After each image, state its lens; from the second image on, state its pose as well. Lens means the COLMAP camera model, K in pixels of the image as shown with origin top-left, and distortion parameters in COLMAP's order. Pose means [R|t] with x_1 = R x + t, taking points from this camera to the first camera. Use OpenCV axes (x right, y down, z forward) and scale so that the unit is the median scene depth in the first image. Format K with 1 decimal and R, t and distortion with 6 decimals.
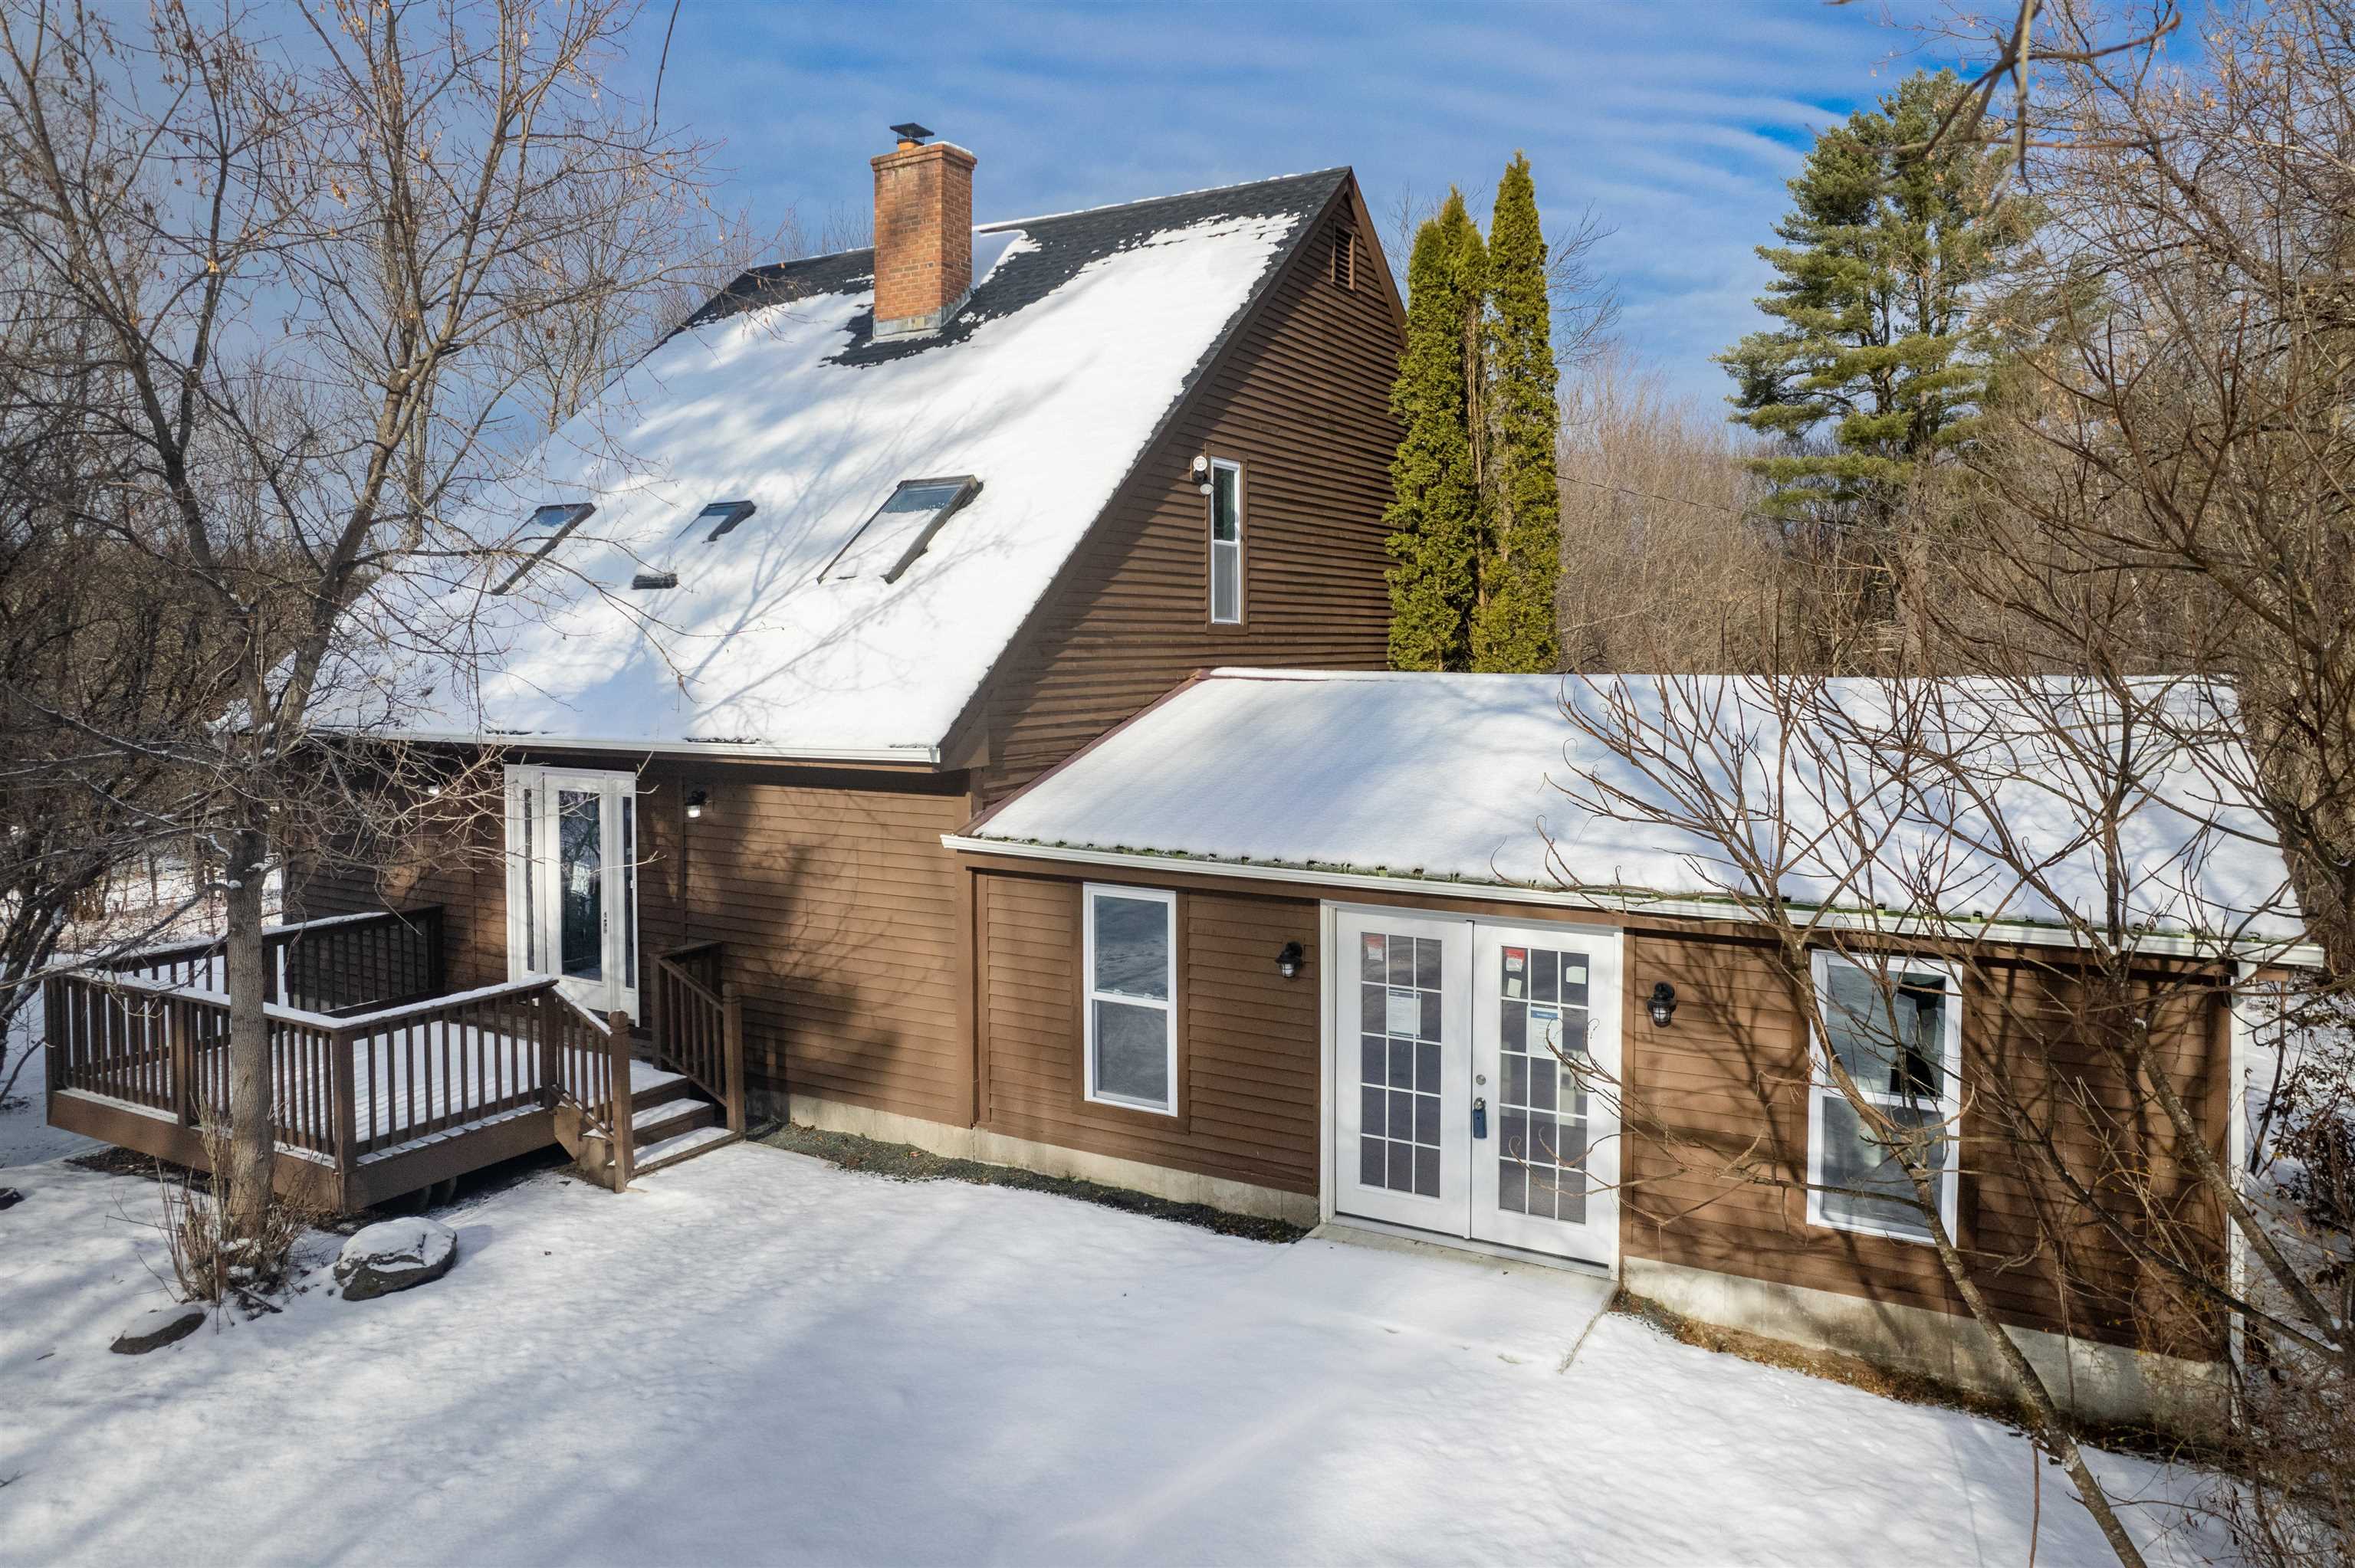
lens RADIAL K [[1544.7, 0, 1169.0], [0, 1544.7, 696.3], [0, 0, 1]] dist [-0.074208, 0.078897]
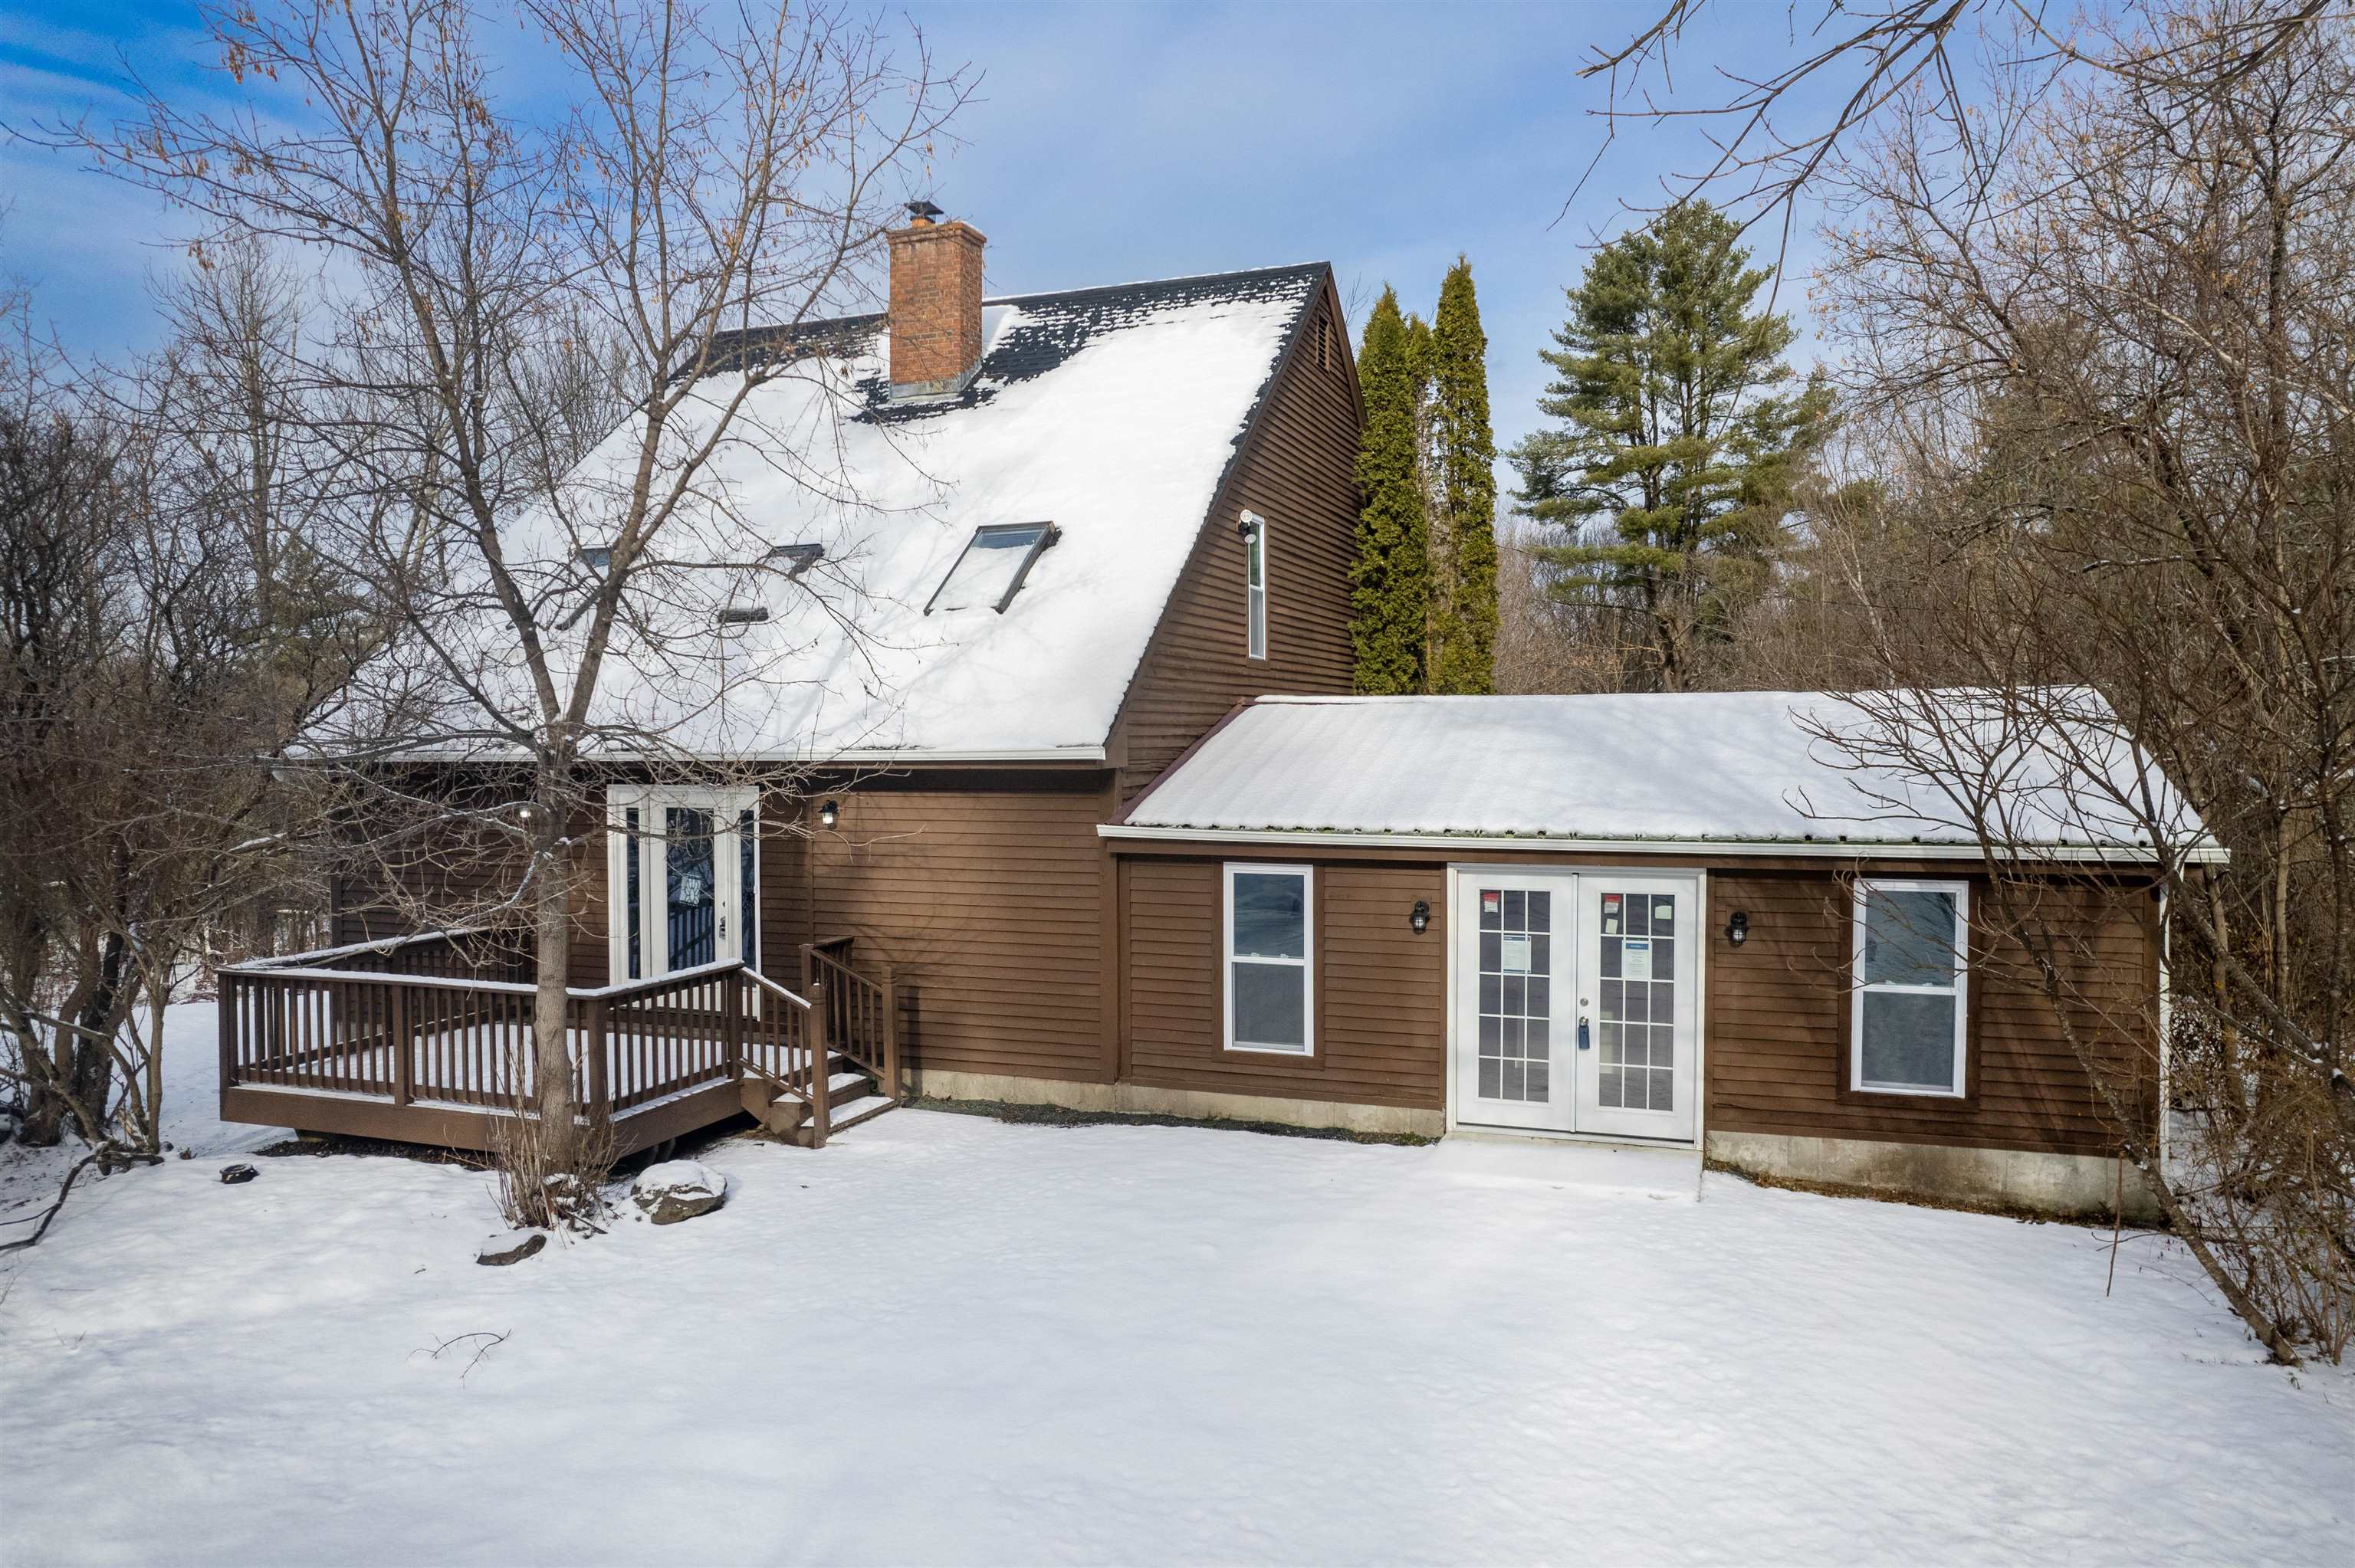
lens RADIAL K [[1551.5, 0, 1177.5], [0, 1551.5, 784.0], [0, 0, 1]] dist [-0.065864, 0.085761]
pose [[0.985446, -0.007352, 0.169827, -0.251166], [0.007903, 0.999965, -0.002567, 0.055581], [-0.169802, 0.003872, 0.985471, -0.133849]]
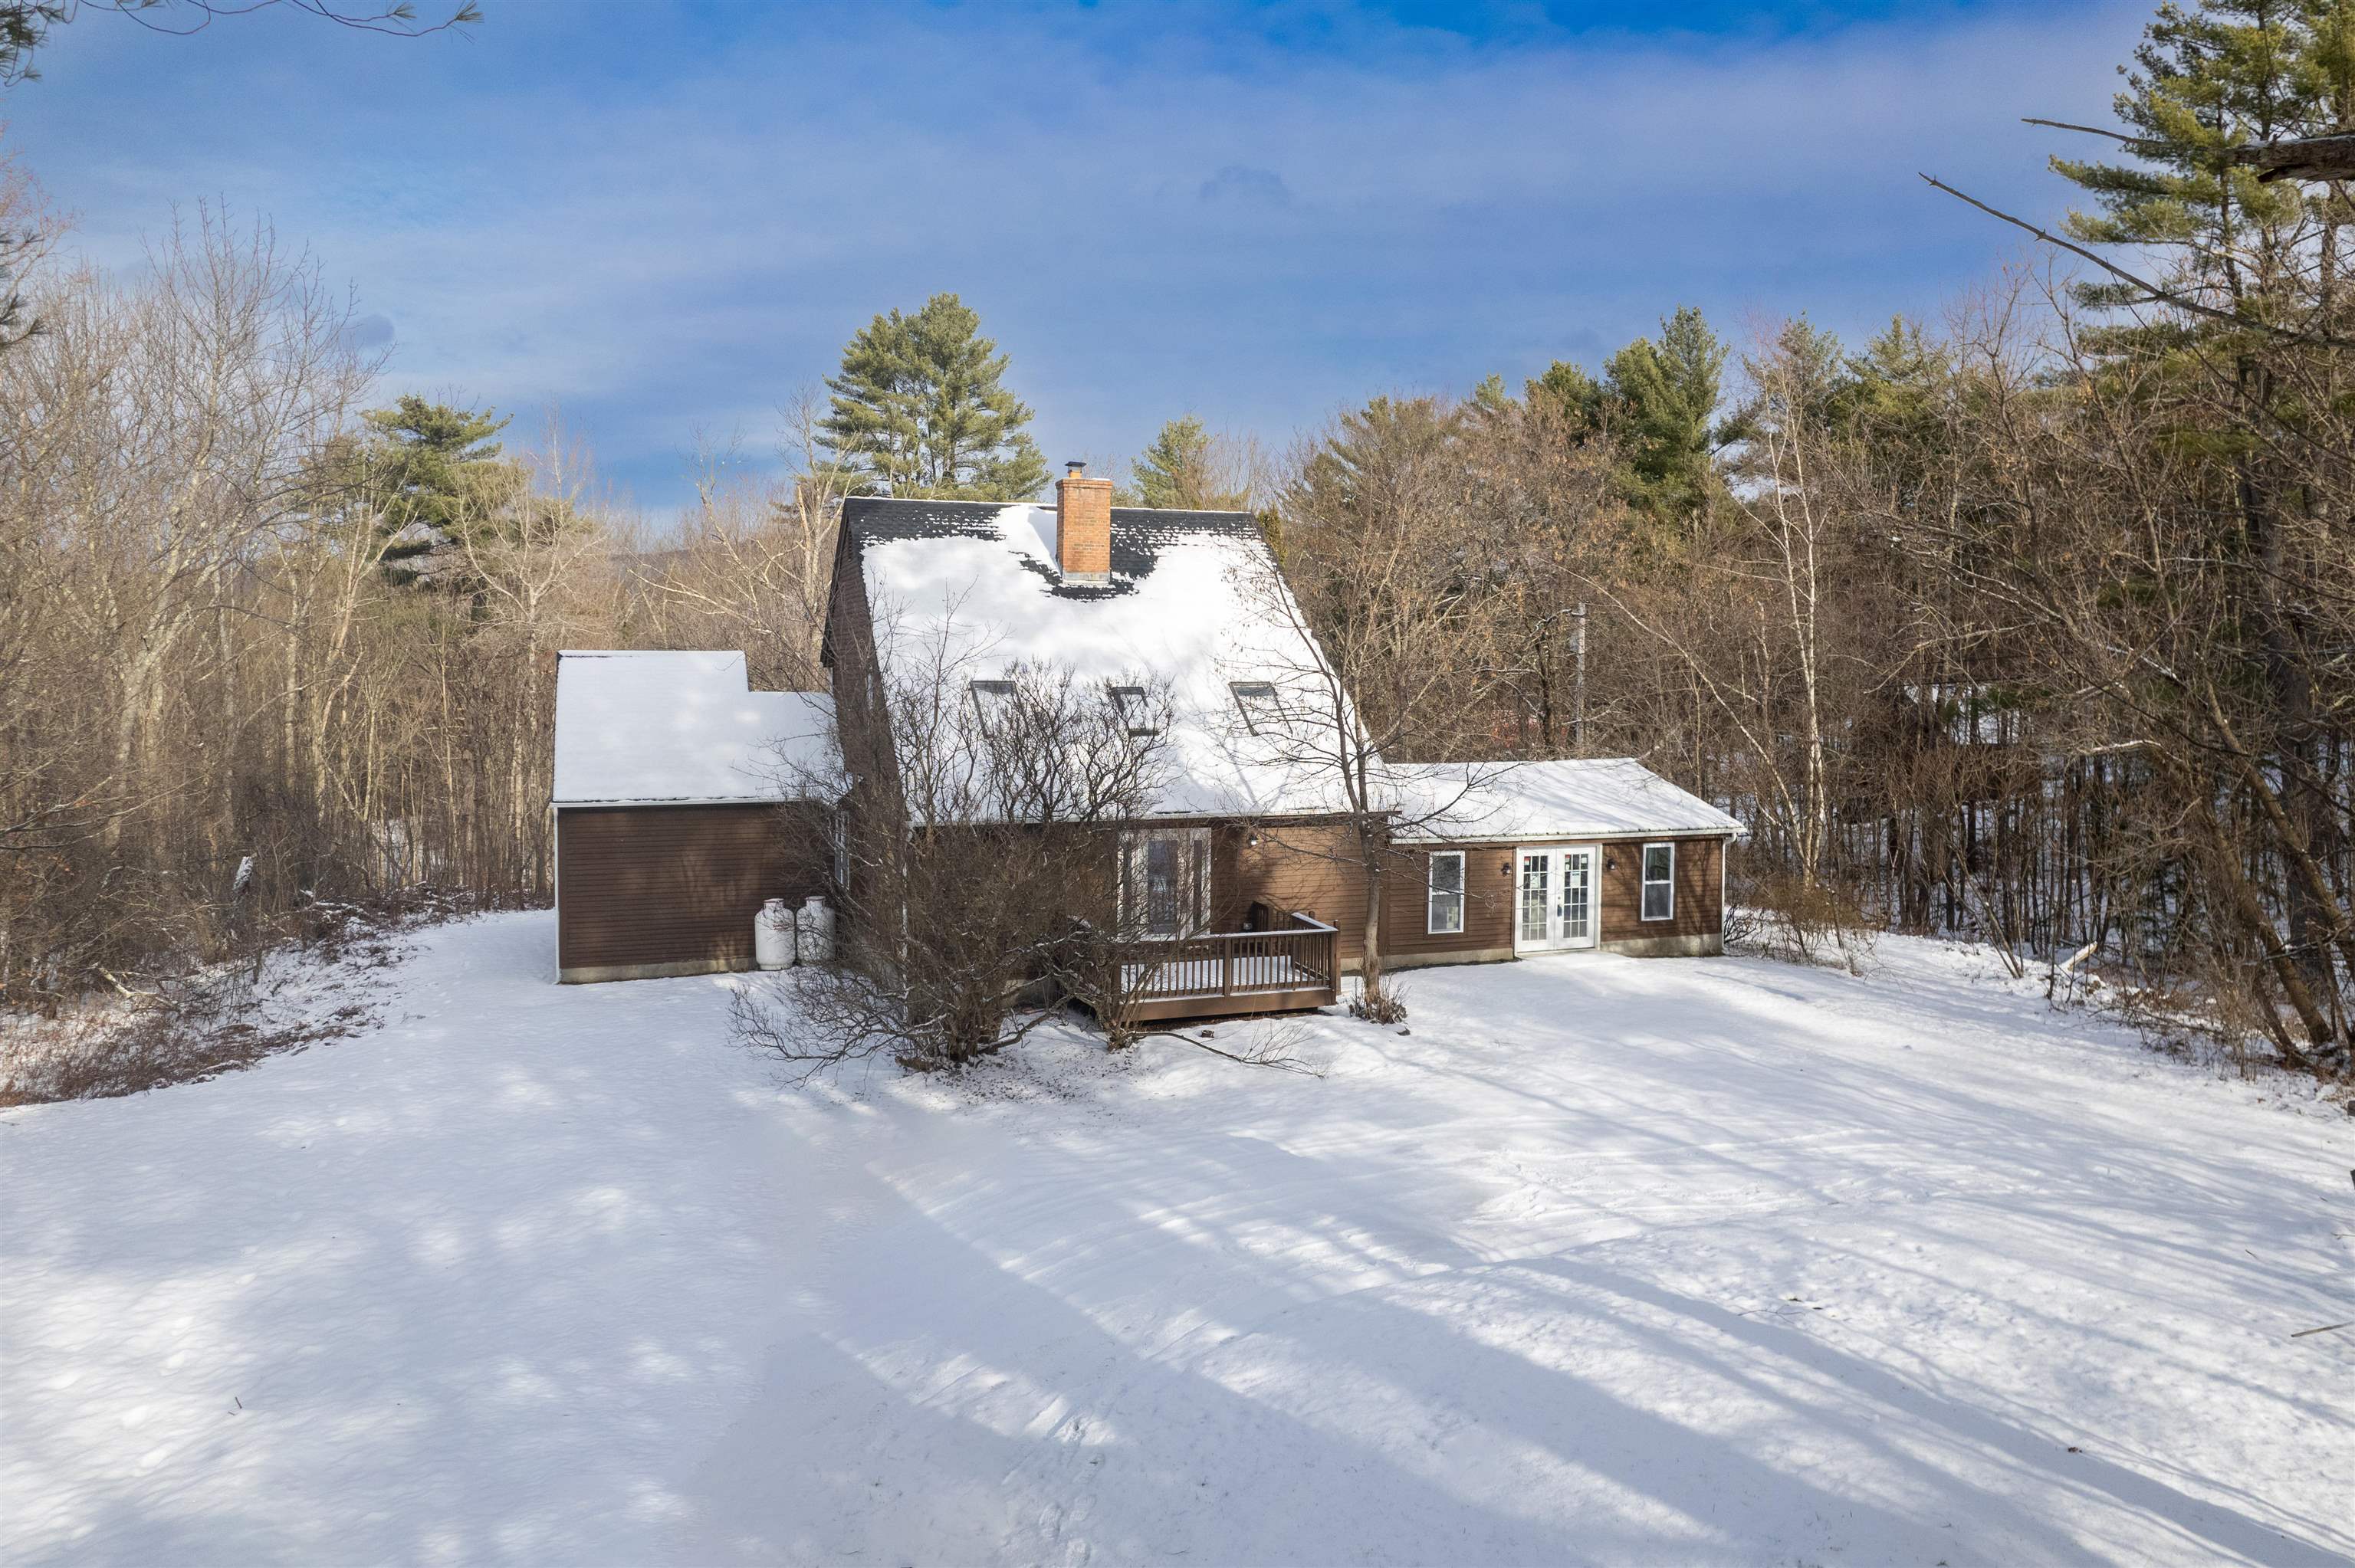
lens RADIAL K [[1544.7, 0, 1169.0], [0, 1544.7, 696.3], [0, 0, 1]] dist [-0.074208, 0.078897]
pose [[0.652182, -0.008289, 0.758017, -2.061321], [0.018950, 0.999806, -0.005371, -0.124826], [-0.757825, 0.017867, 0.652213, -0.354624]]
